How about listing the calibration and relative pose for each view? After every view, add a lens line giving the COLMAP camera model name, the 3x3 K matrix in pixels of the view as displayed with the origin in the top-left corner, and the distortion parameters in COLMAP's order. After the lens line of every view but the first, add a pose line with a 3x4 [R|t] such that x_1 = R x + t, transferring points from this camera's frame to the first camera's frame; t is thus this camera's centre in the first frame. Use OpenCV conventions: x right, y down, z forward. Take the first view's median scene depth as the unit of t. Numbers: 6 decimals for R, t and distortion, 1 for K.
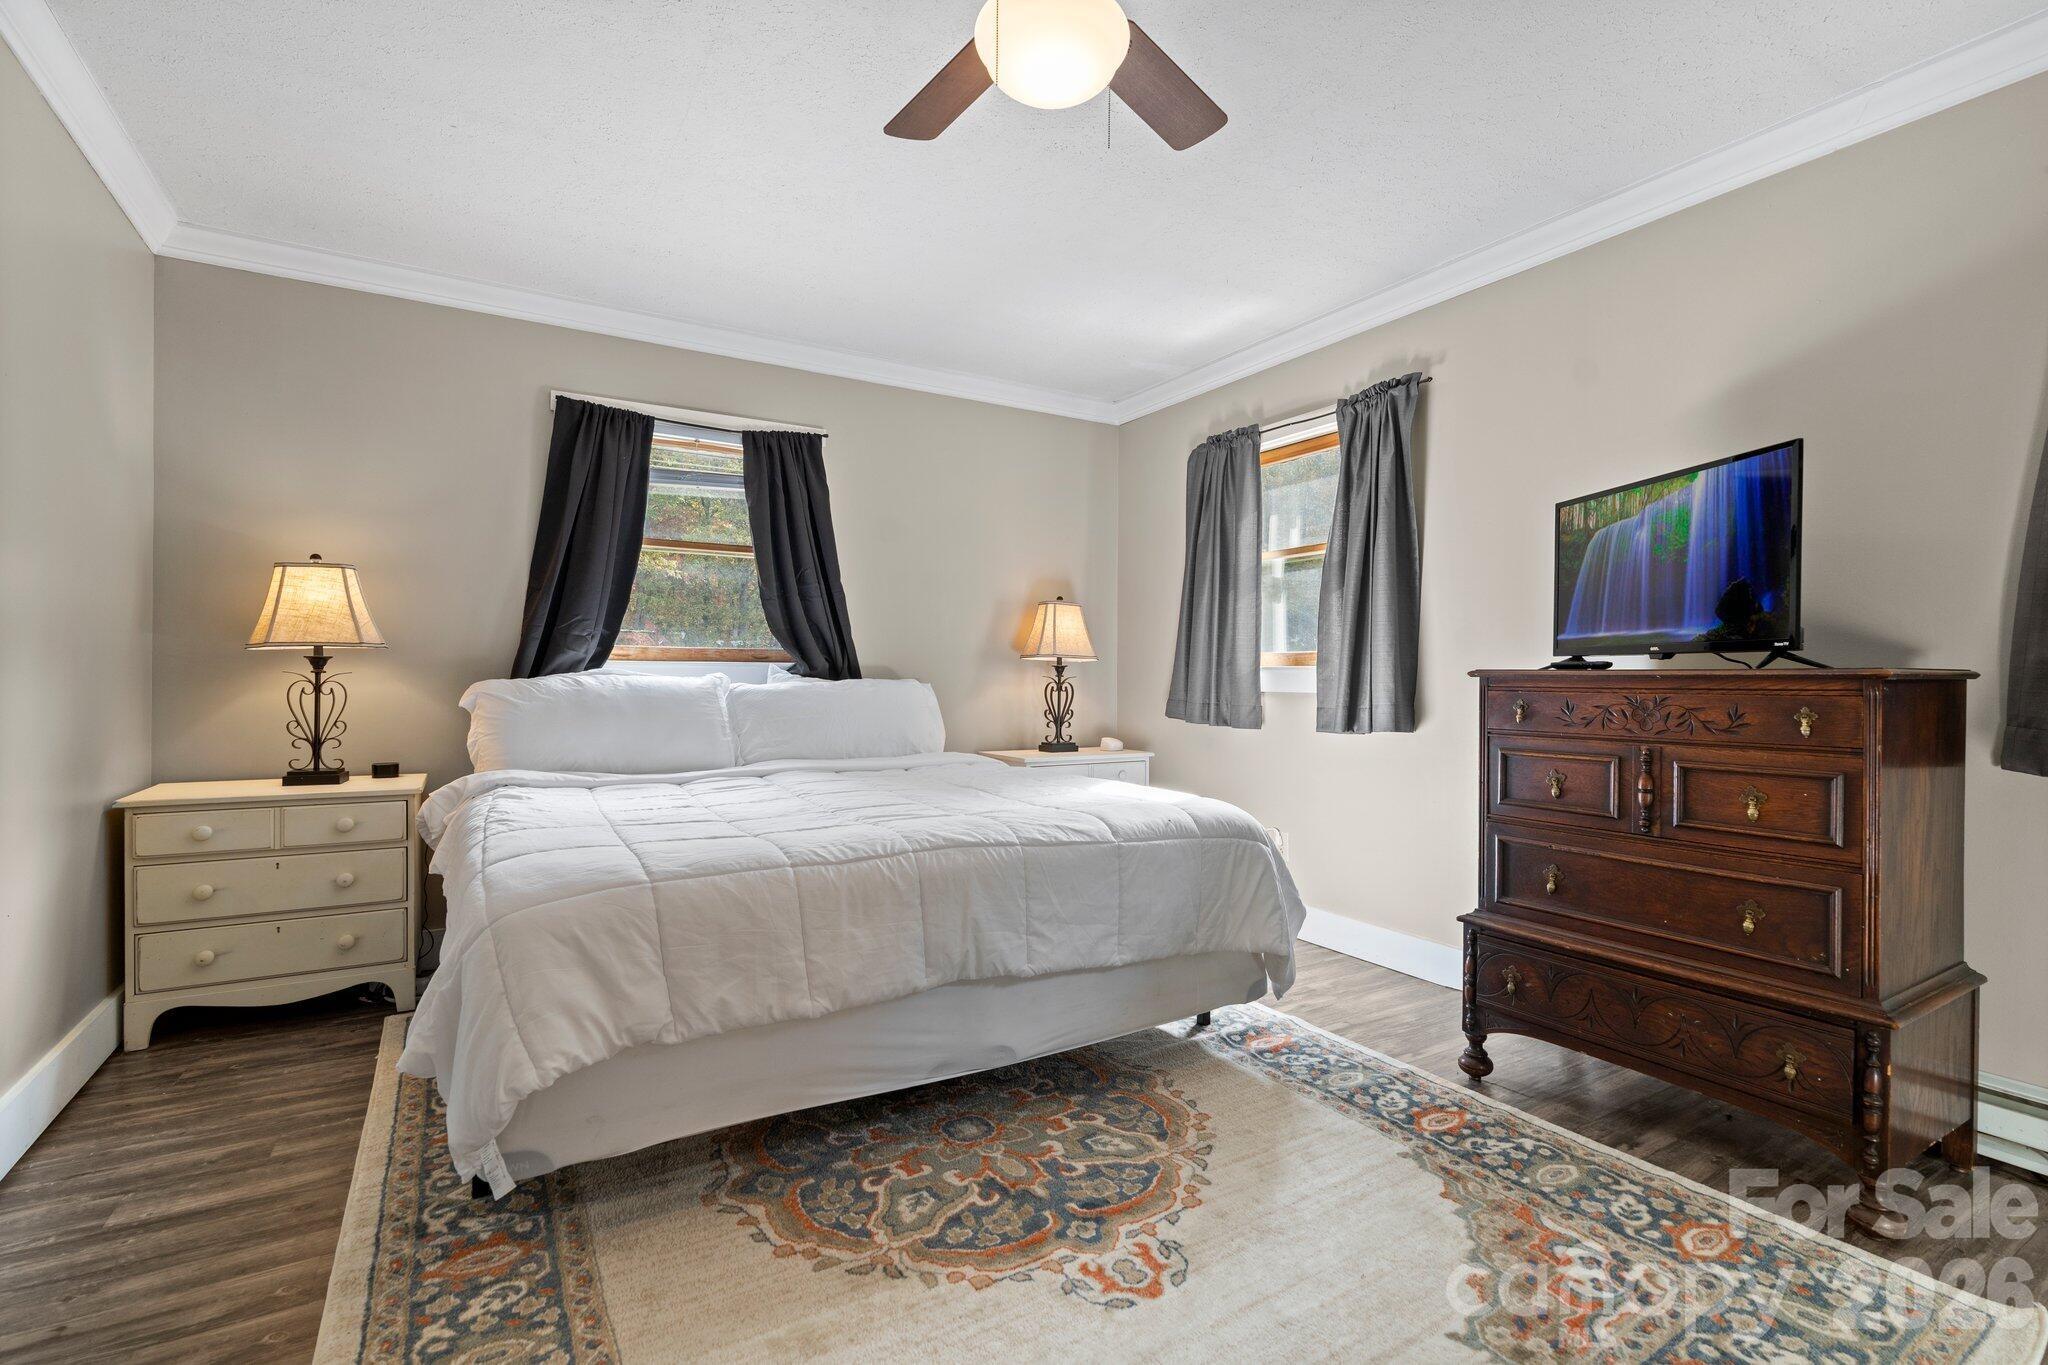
lens RADIAL K [[919.2, 0, 1030.4], [0, 919.2, 675.7], [0, 0, 1]] dist [-0.002364, 0.000284]
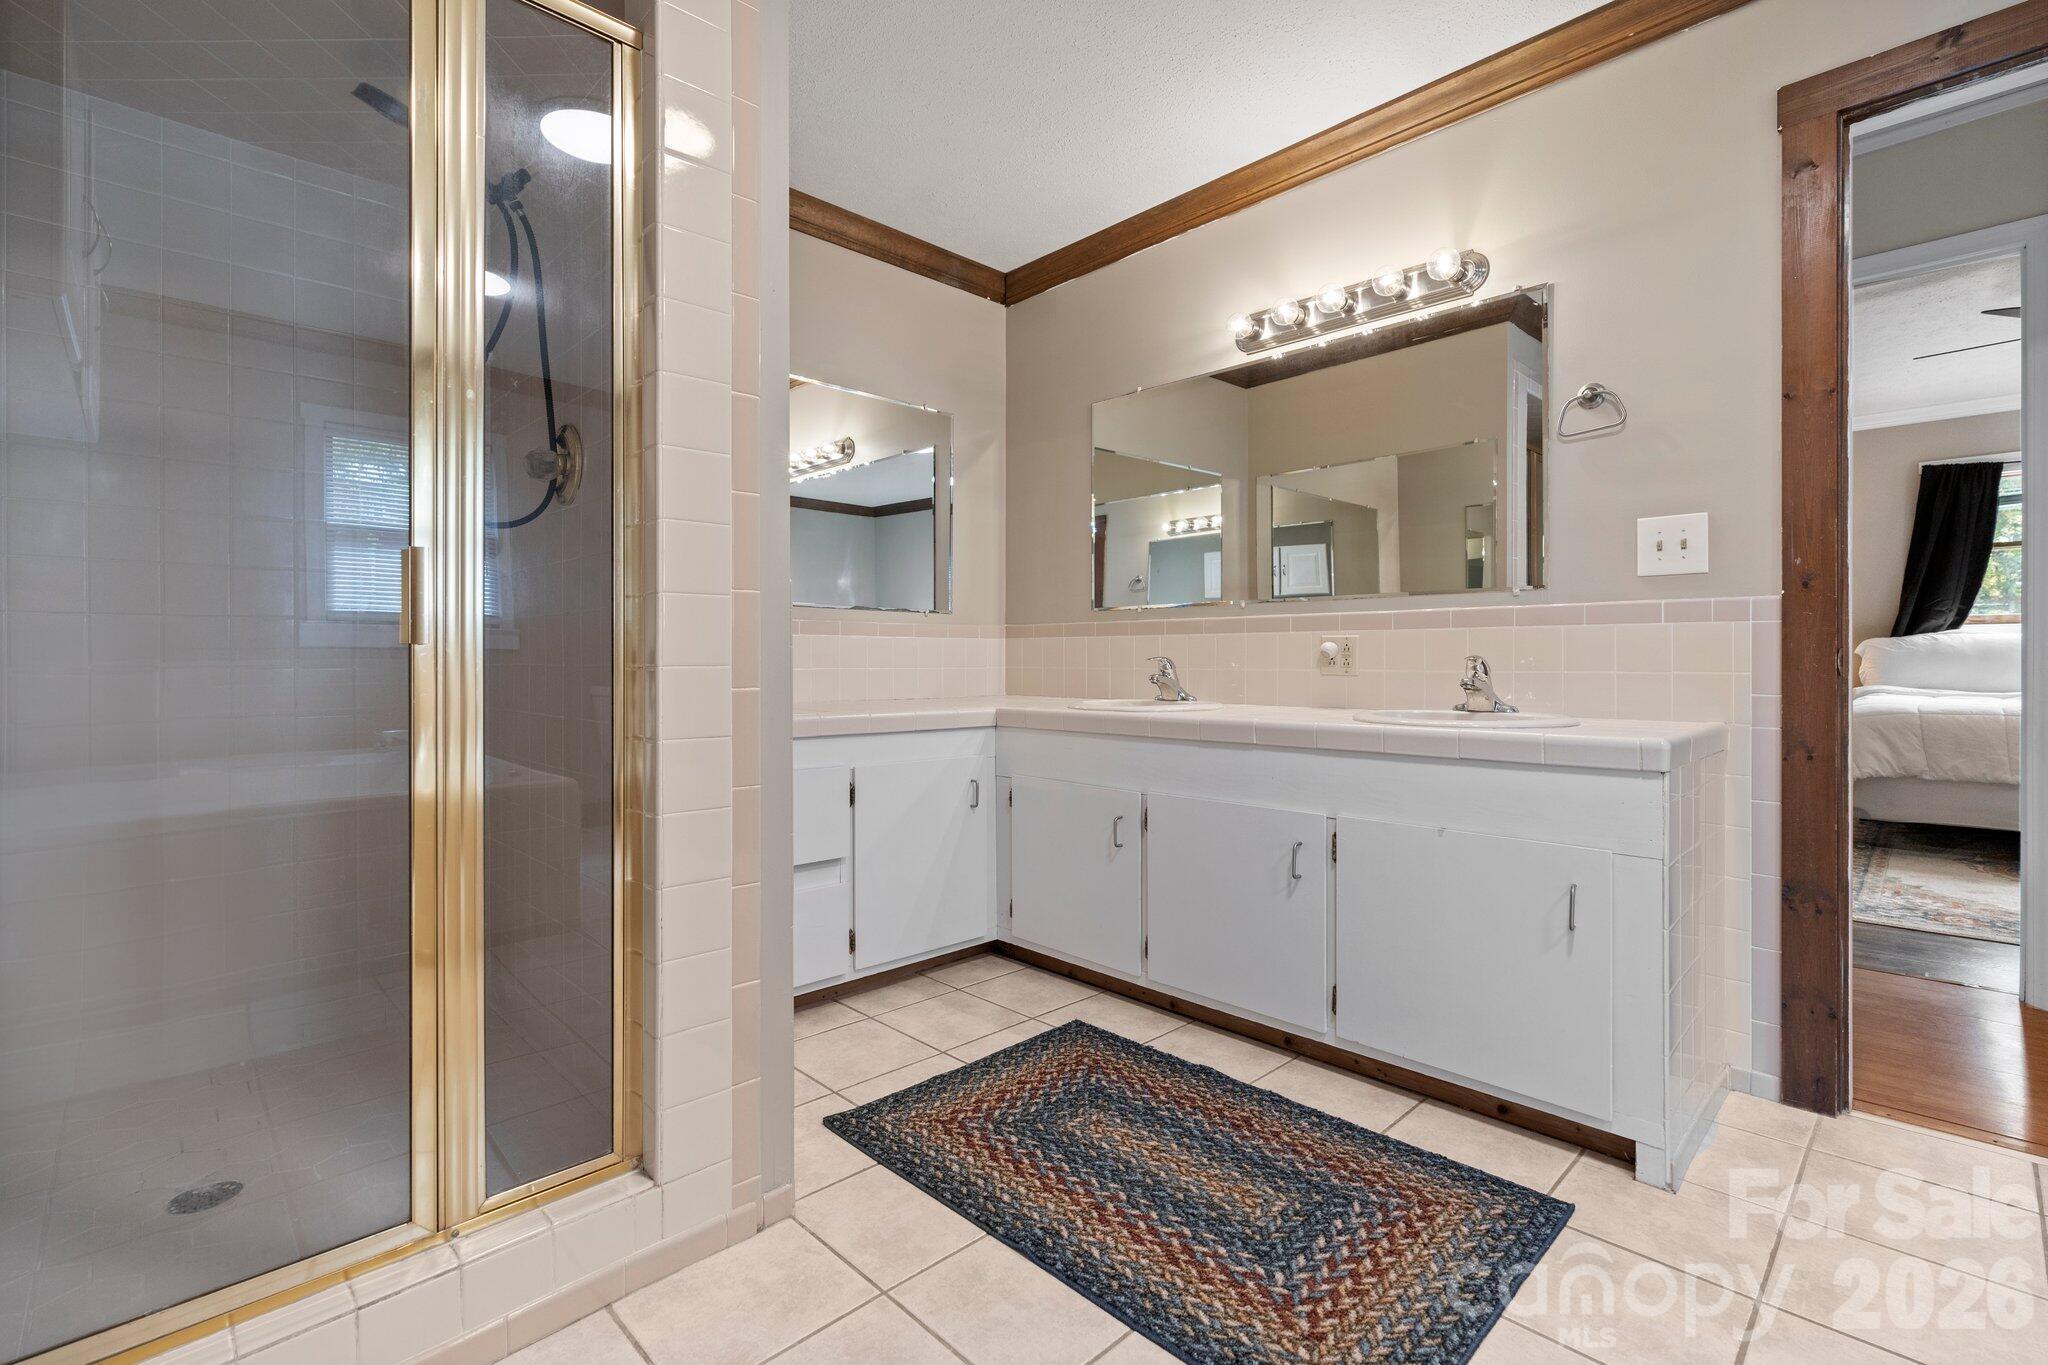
lens RADIAL K [[919.2, 0, 1030.4], [0, 919.2, 675.7], [0, 0, 1]] dist [-0.002364, 0.000284]
pose [[0.231927, 0.006297, -0.972713, 0.721130], [0.011978, 0.999885, 0.009329, 0.038045], [0.972659, -0.013815, 0.231825, -0.950457]]
